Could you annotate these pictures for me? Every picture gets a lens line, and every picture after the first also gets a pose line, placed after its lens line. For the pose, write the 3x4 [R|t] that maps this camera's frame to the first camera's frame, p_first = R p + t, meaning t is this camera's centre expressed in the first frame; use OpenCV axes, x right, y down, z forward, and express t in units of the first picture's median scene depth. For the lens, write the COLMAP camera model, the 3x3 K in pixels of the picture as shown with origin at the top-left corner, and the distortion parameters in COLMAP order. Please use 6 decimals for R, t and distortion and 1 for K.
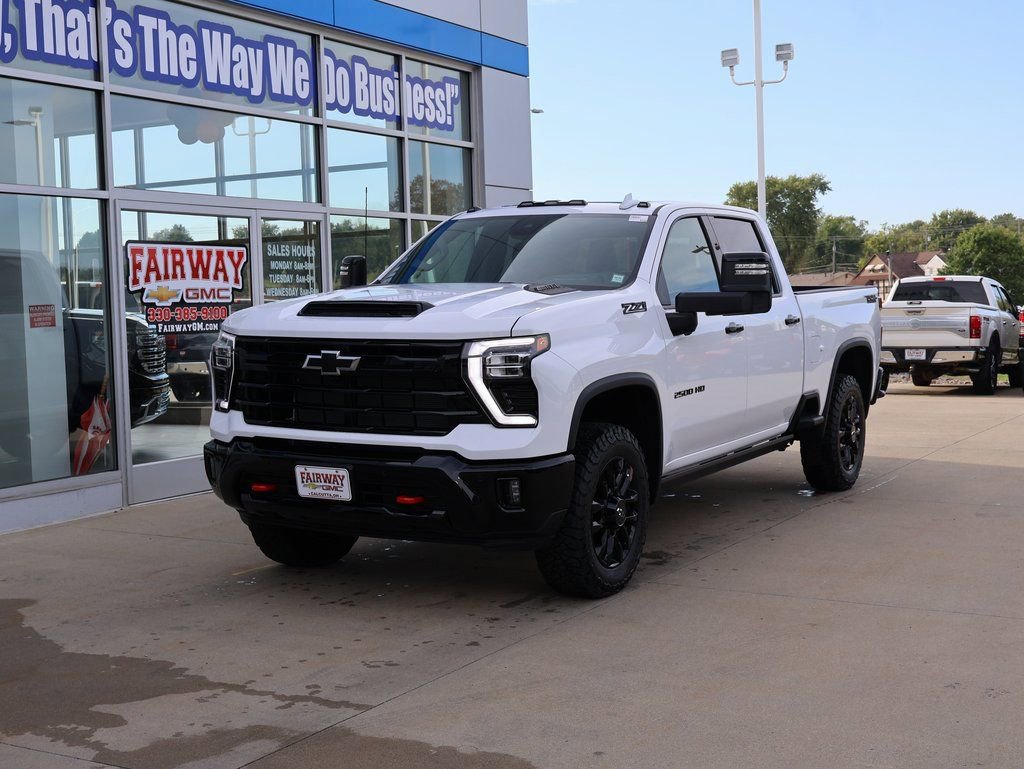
lens RADIAL K [[1434.3, 0, 512.0], [0, 1434.3, 384.5], [0, 0, 1]] dist [-0.001916, -0.002797]
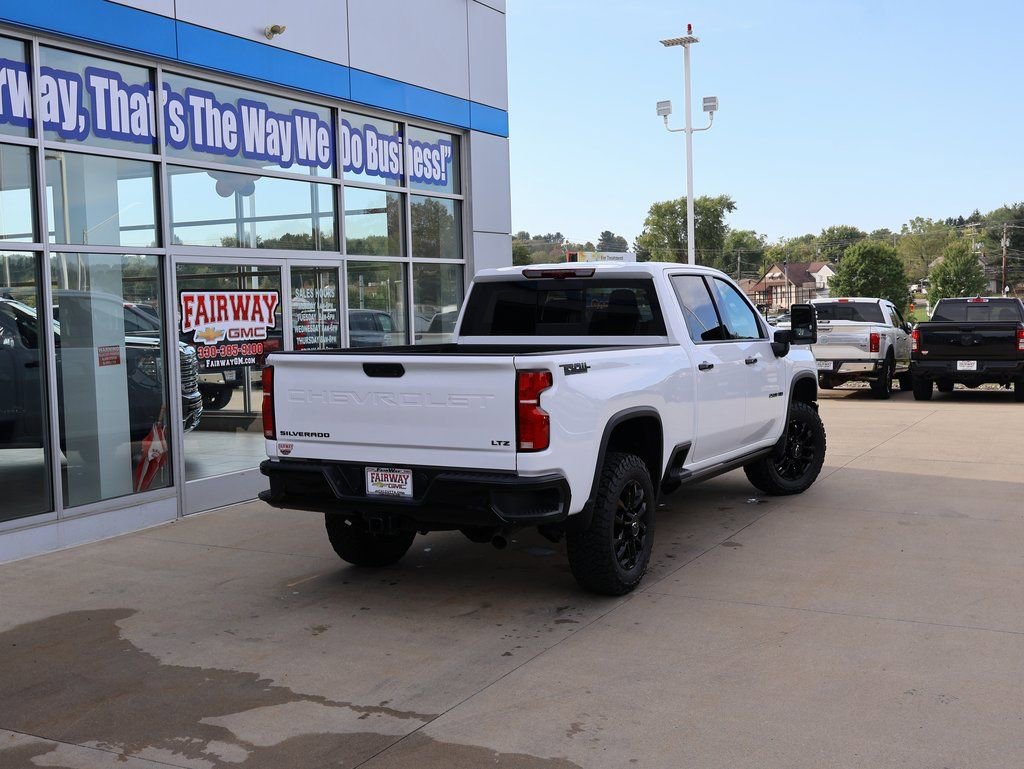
lens RADIAL K [[1231.9, 0, 512.0], [0, 1231.9, 384.5], [0, 0, 1]] dist [0.000341, 0.004055]
pose [[0.999198, -0.000366, 0.040037, -0.035797], [-0.000002, 0.999958, 0.009188, -0.029987], [-0.040039, -0.009181, 0.999156, -0.013832]]
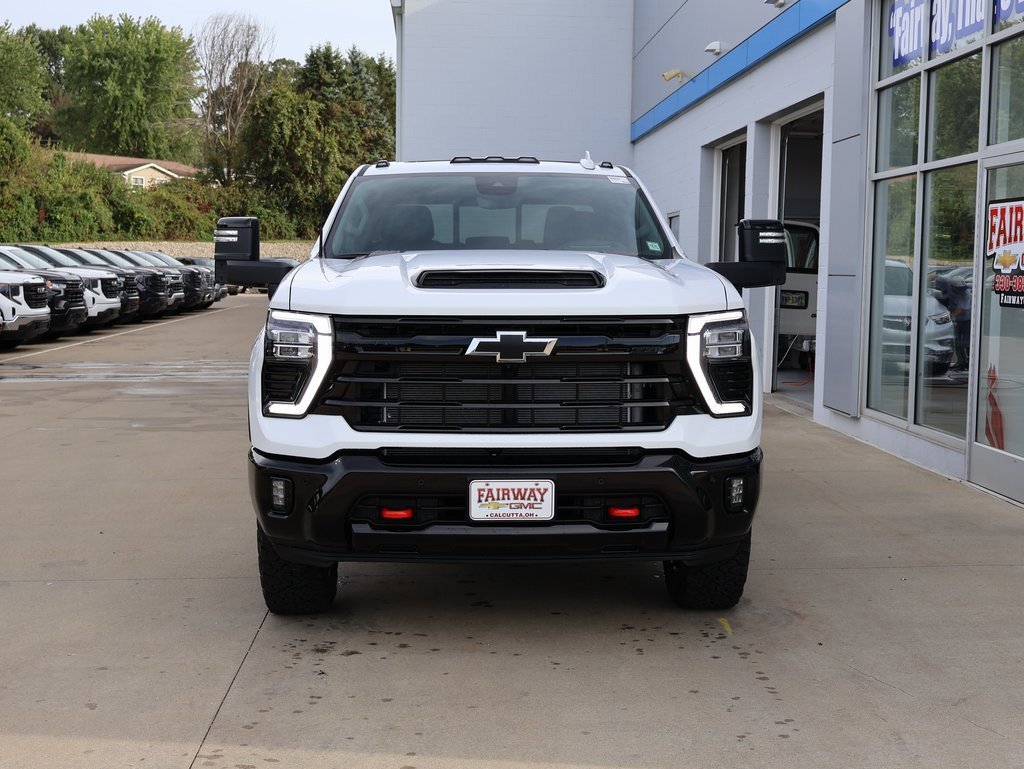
lens RADIAL K [[1478.6, 0, 512.0], [0, 1478.6, 384.5], [0, 0, 1]] dist [-0.005521, 0.026901]
pose [[-0.849560, 0.057708, -0.524326, 0.464059], [-0.020565, 0.989619, 0.142240, -0.104453], [0.527092, 0.131624, -0.839553, 1.531167]]
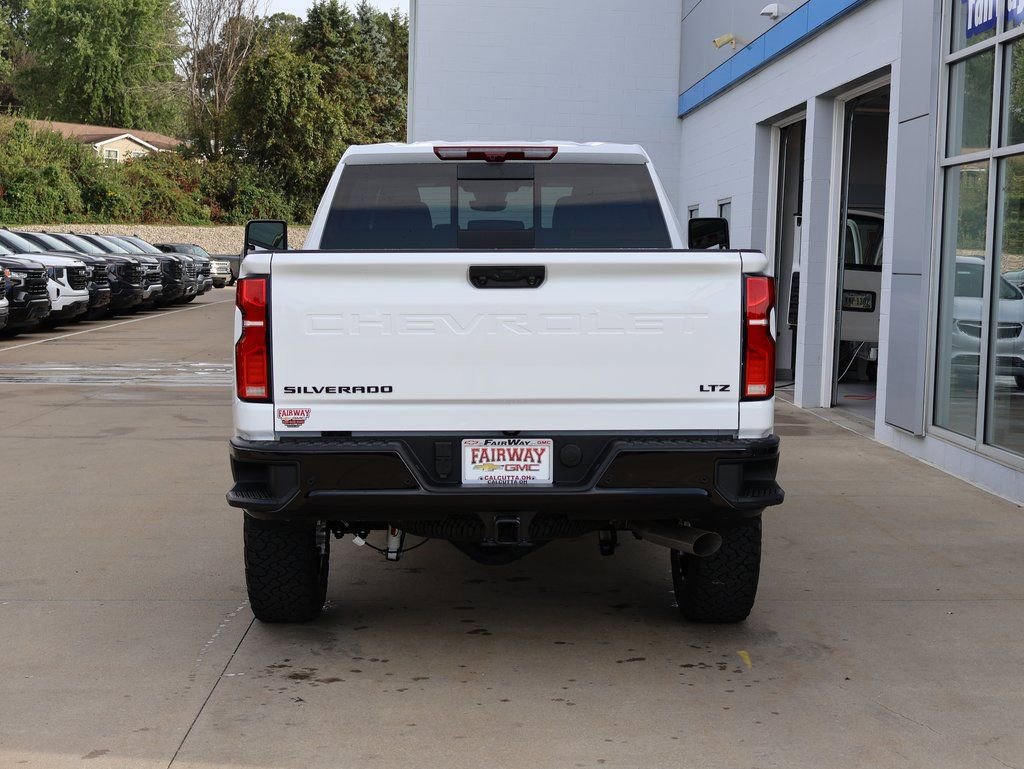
lens RADIAL K [[1732.6, 0, 512.0], [0, 1732.6, 384.5], [0, 0, 1]] dist [0.019880, -0.150854]
pose [[-0.859978, 0.042894, -0.508526, 0.475390], [-0.030971, 0.990238, 0.135903, -0.107995], [0.509391, 0.132623, -0.850254, 1.569539]]
